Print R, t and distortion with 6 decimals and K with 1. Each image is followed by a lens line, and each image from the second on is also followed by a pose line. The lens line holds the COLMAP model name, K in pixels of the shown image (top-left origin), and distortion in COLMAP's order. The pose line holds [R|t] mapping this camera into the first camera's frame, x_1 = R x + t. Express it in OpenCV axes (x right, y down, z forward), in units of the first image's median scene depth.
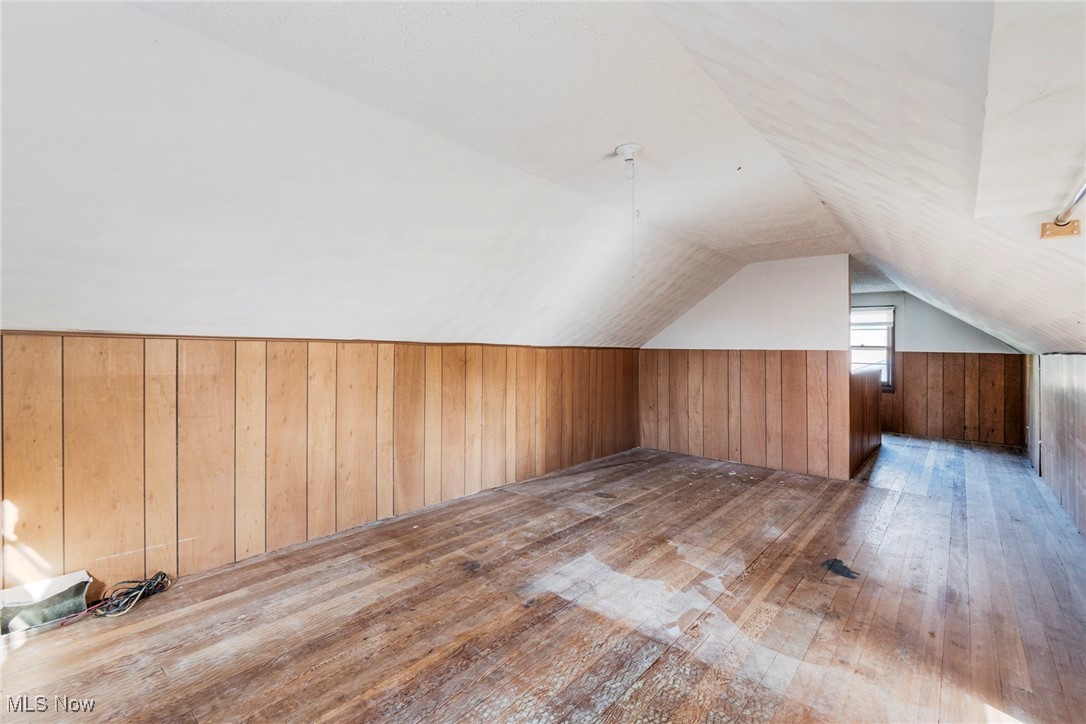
lens RADIAL K [[501.8, 0, 541.8], [0, 501.8, 353.4], [0, 0, 1]] dist [-0.000642, -0.000585]
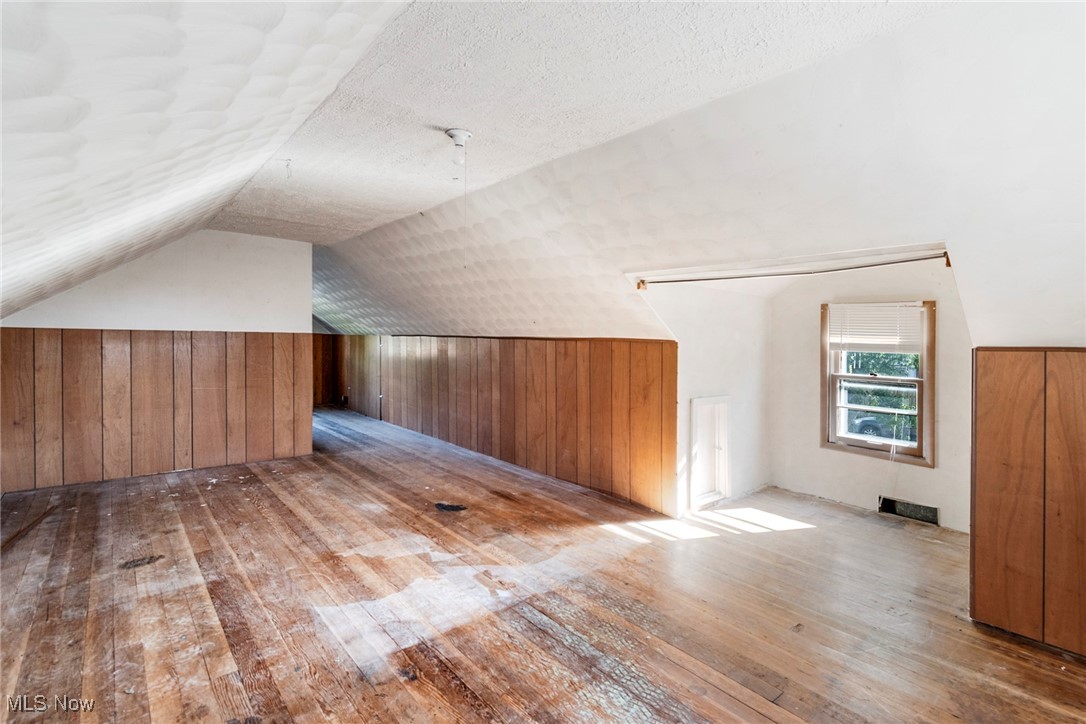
lens RADIAL K [[493.9, 0, 558.4], [0, 493.9, 334.0], [0, 0, 1]] dist [-0.002121, -0.001100]
pose [[0.130846, -0.003392, 0.991397, -0.527991], [-0.007788, 0.999960, 0.004449, -0.017606], [-0.991372, -0.008303, 0.130814, 0.487408]]
